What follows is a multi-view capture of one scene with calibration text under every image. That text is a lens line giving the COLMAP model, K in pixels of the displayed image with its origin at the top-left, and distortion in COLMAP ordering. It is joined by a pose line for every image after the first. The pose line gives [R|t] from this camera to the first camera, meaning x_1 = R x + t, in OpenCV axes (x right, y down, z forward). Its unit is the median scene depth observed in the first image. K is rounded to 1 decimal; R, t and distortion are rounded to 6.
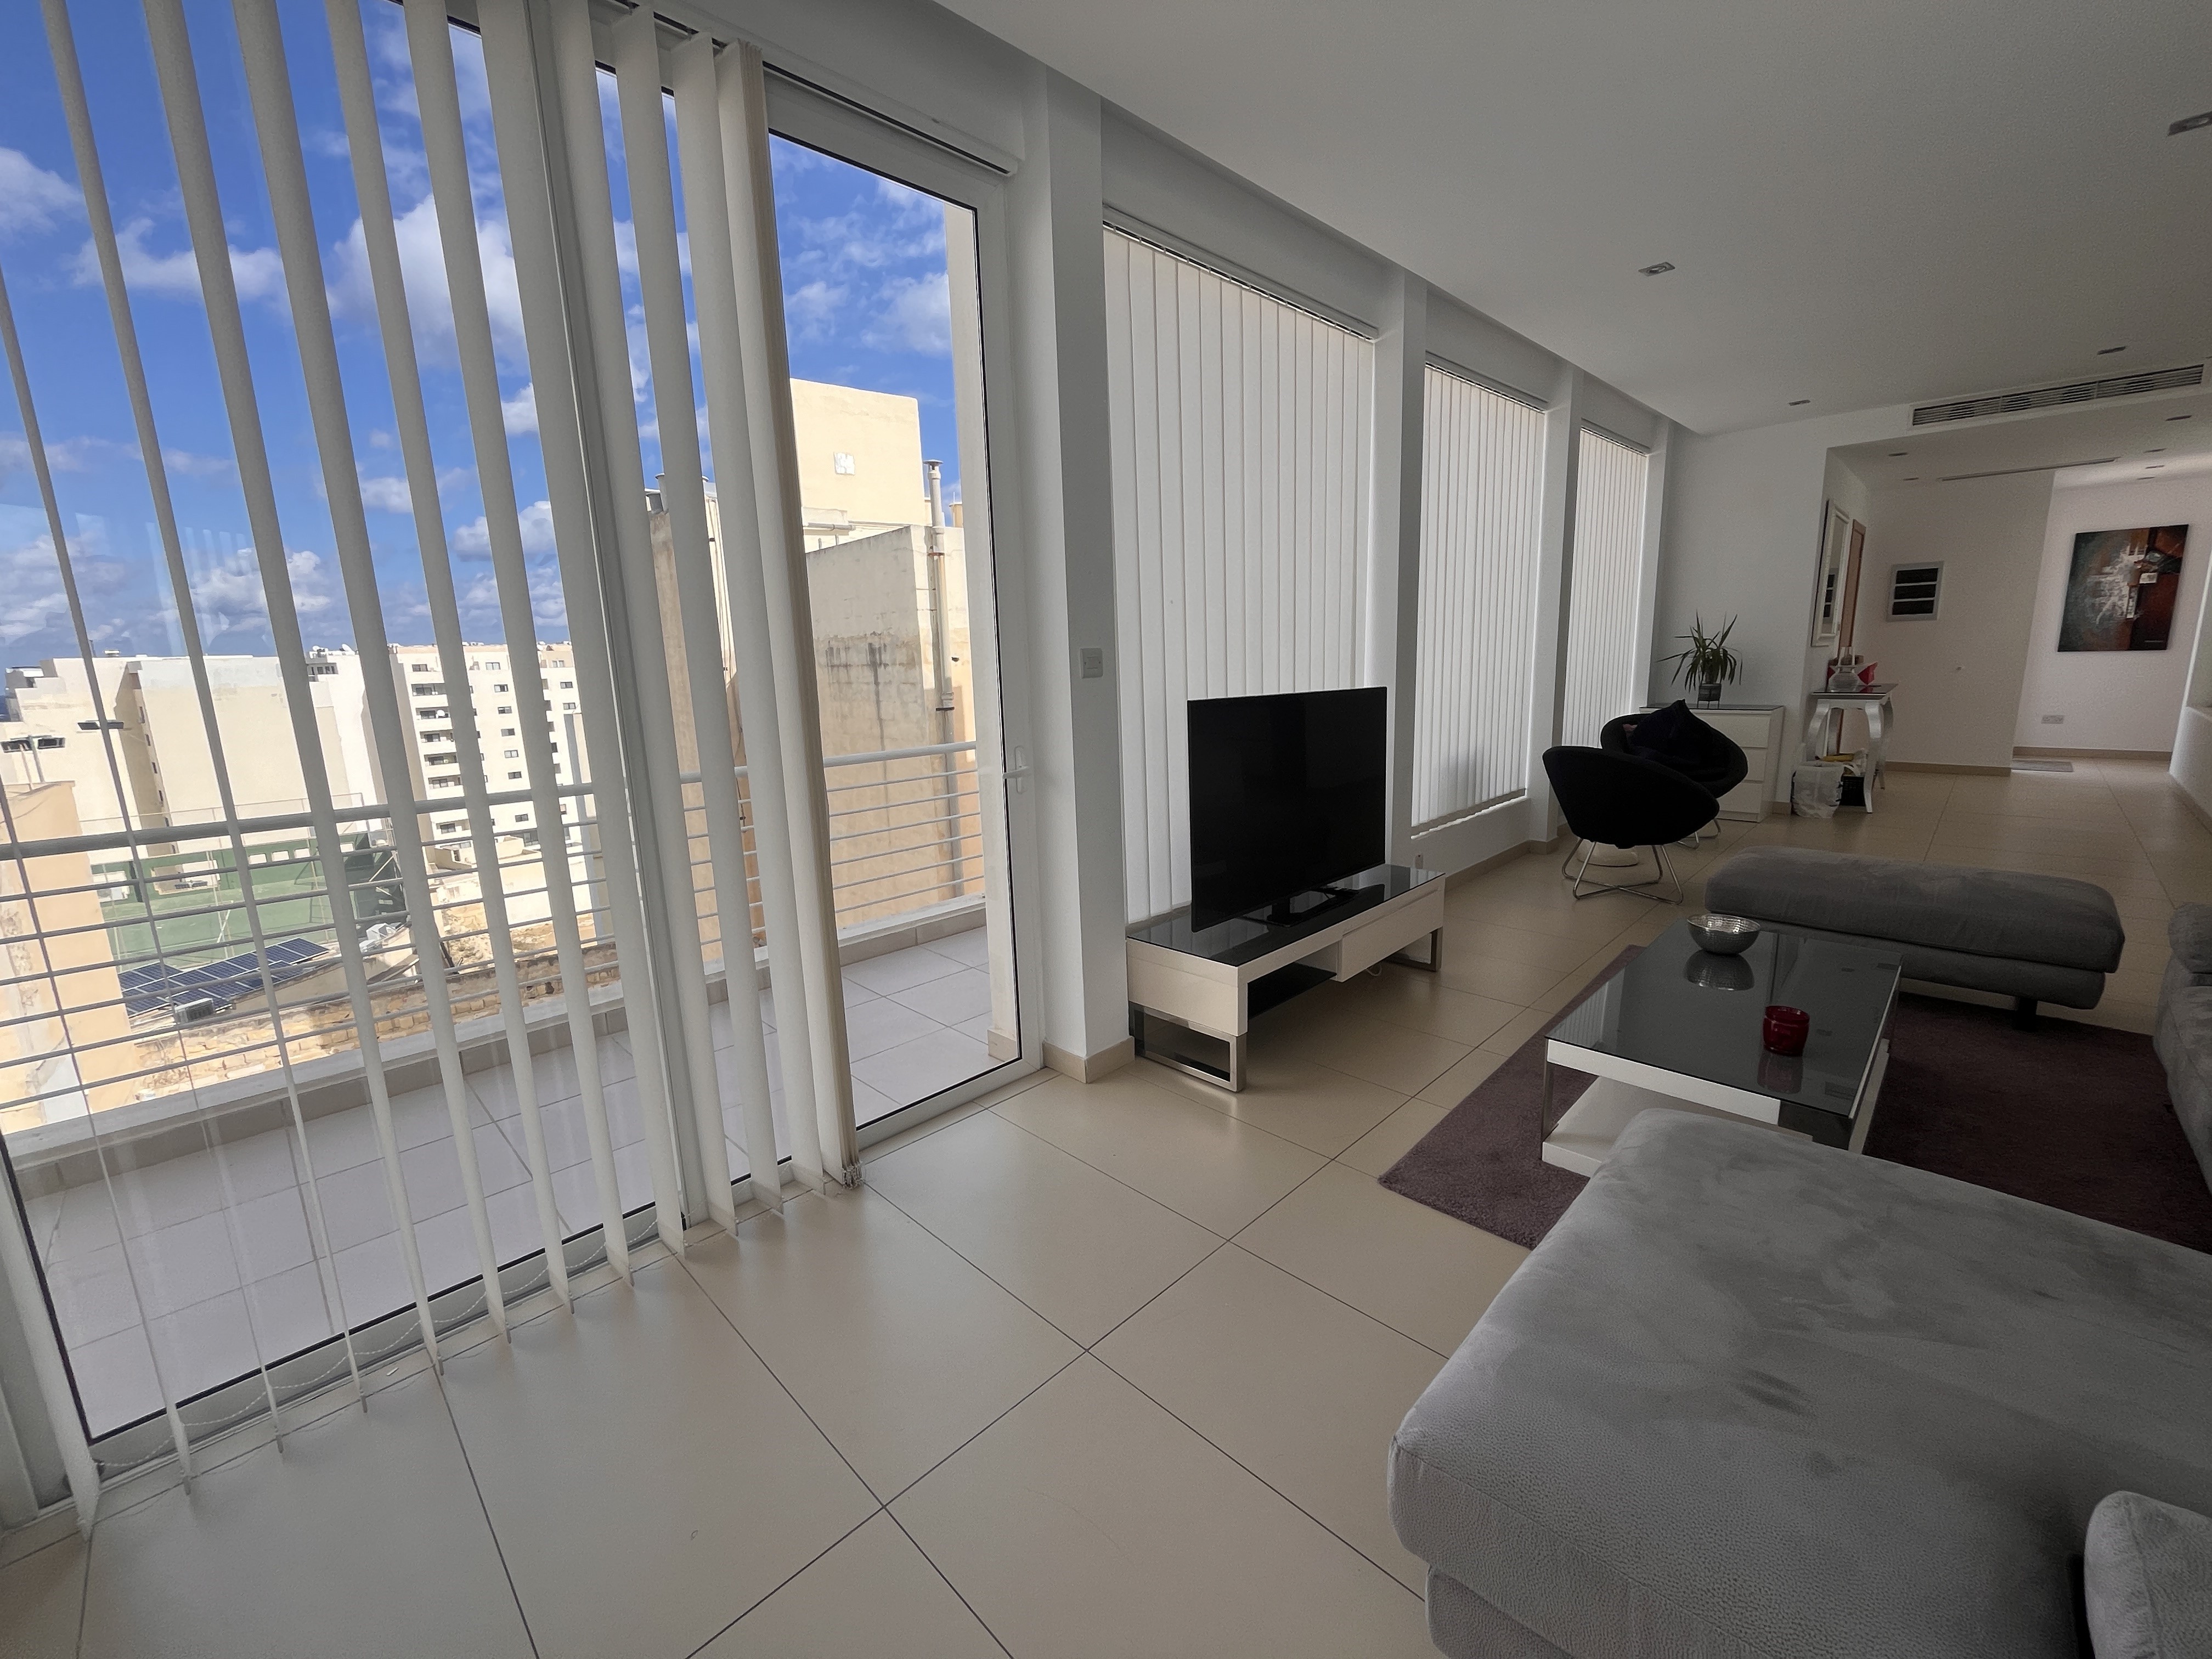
lens RADIAL K [[902.6, 0, 1106.4], [0, 902.6, 825.6], [0, 0, 1]] dist [-0.003780, -0.001184]
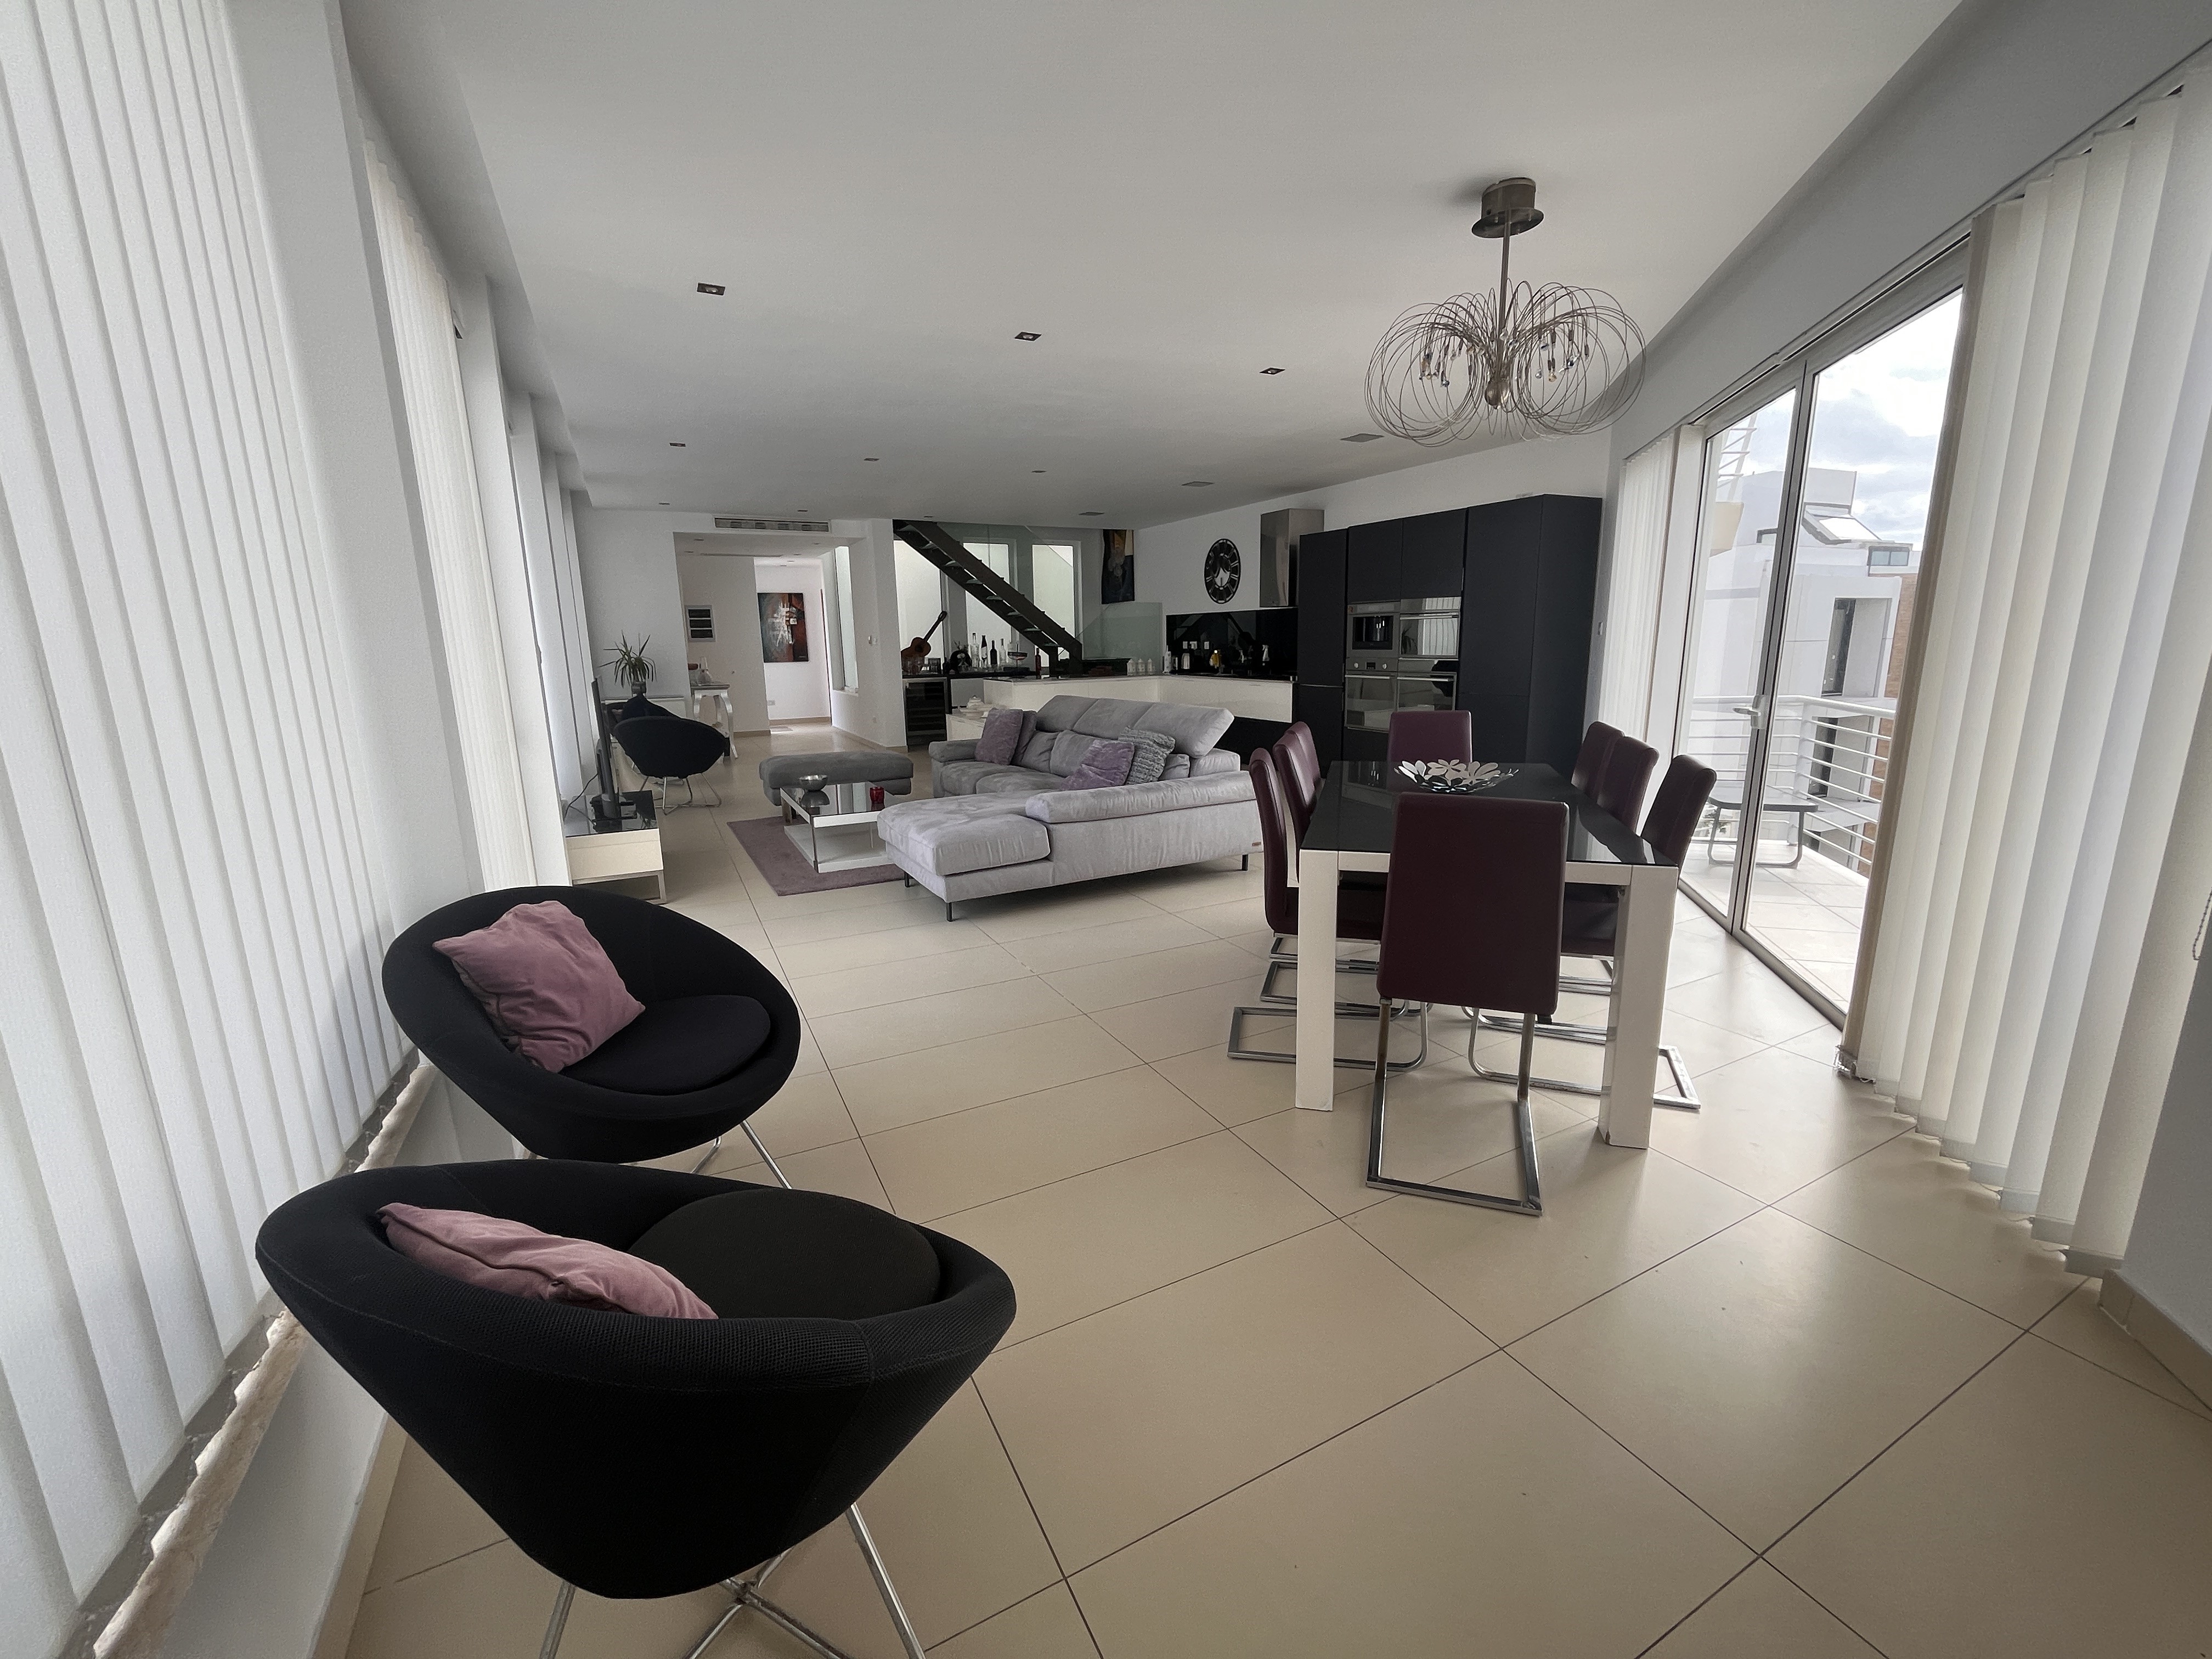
lens RADIAL K [[902.6, 0, 1114.6], [0, 902.6, 821.4], [0, 0, 1]] dist [-0.003780, -0.001184]
pose [[0.303648, -0.160922, 0.939096, -0.679828], [0.184483, 0.976911, 0.107751, 0.065238], [-0.934753, 0.140529, 0.326325, -0.223783]]
